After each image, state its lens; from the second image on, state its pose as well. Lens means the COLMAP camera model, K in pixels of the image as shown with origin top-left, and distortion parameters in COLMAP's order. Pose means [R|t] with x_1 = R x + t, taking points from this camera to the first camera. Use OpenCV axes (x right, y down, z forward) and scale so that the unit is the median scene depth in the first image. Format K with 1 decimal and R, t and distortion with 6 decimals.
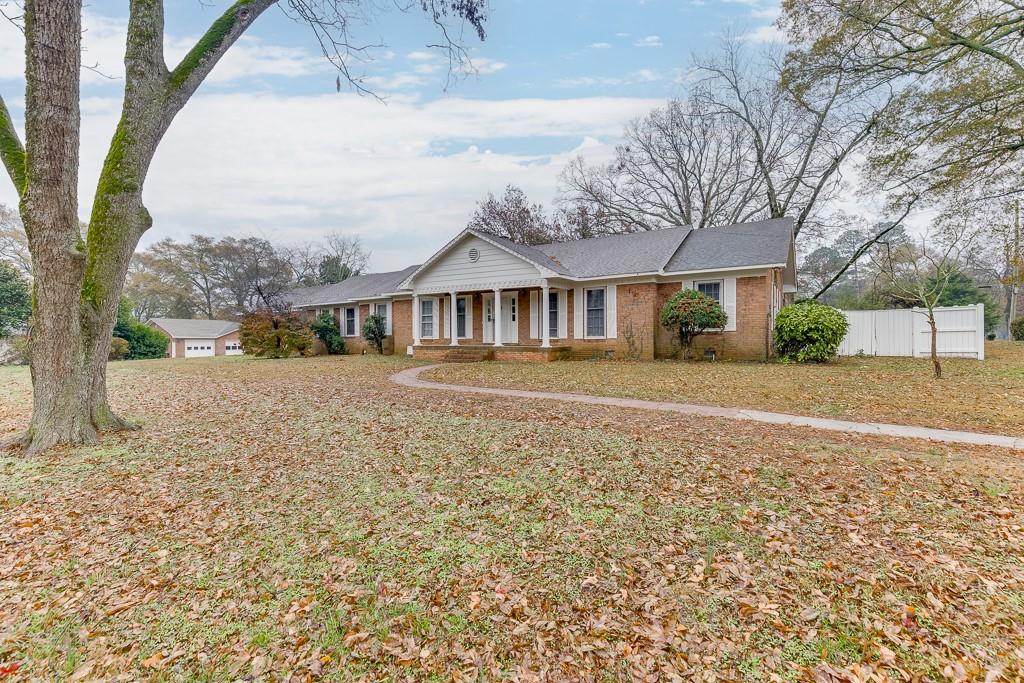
lens RADIAL K [[457.4, 0, 512.0], [0, 457.4, 341.5], [0, 0, 1]] dist [0.014380, -0.000457]
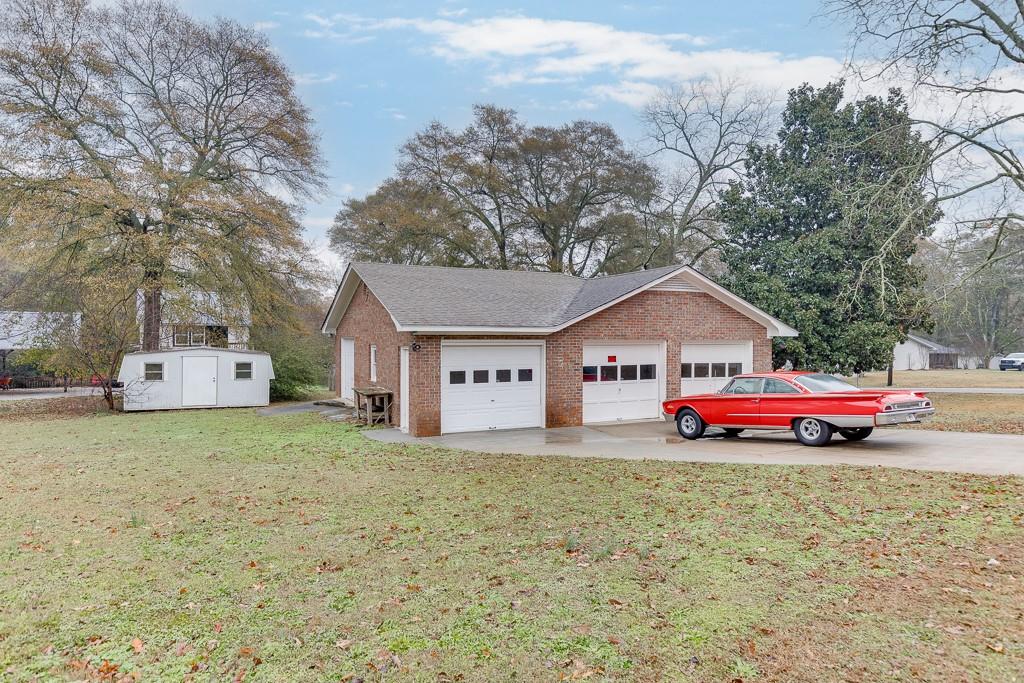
lens RADIAL K [[647.1, 0, 512.0], [0, 647.1, 341.5], [0, 0, 1]] dist [0.000830, 0.000180]
pose [[0.850293, 0.003206, -0.526299, -1.302663], [-0.000062, 0.999982, 0.005993, -0.013428], [0.526309, -0.005063, 0.850278, 1.899535]]
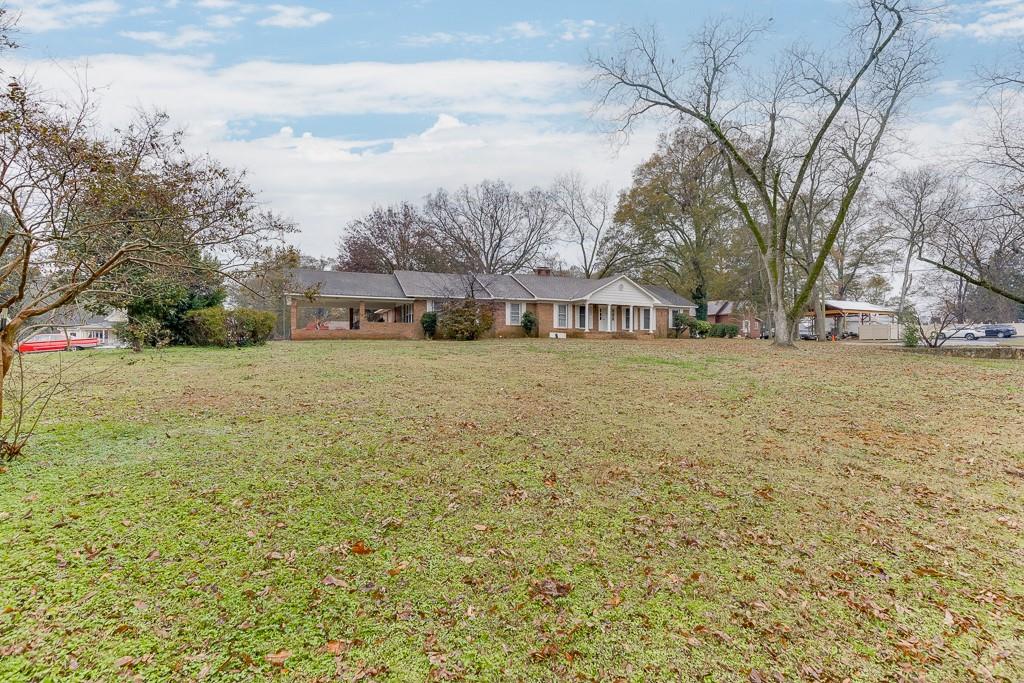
lens RADIAL K [[457.4, 0, 512.0], [0, 457.4, 341.5], [0, 0, 1]] dist [0.014380, -0.000457]
pose [[0.533608, 0.006834, 0.845704, -1.962086], [-0.002359, 0.999975, -0.006593, 0.063049], [-0.845728, 0.001523, 0.533611, 0.306966]]
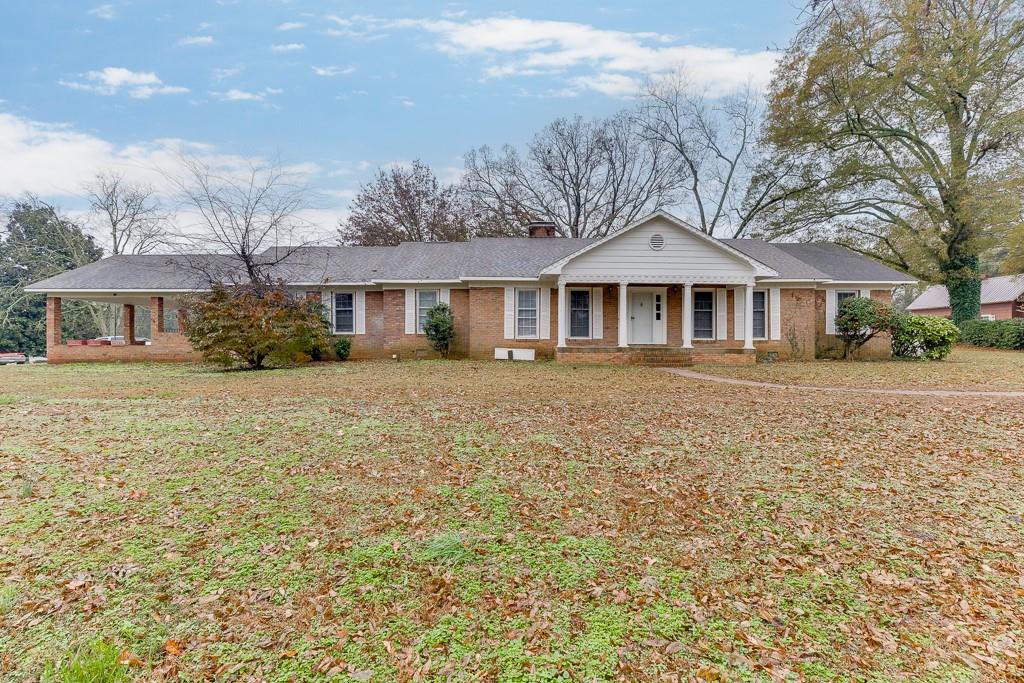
lens RADIAL K [[457.4, 0, 512.0], [0, 457.4, 341.5], [0, 0, 1]] dist [0.014380, -0.000457]
pose [[0.839944, 0.006836, 0.542630, -0.740237], [-0.004819, 0.999975, -0.005137, 0.004151], [-0.542651, 0.001700, 0.839956, 0.402477]]
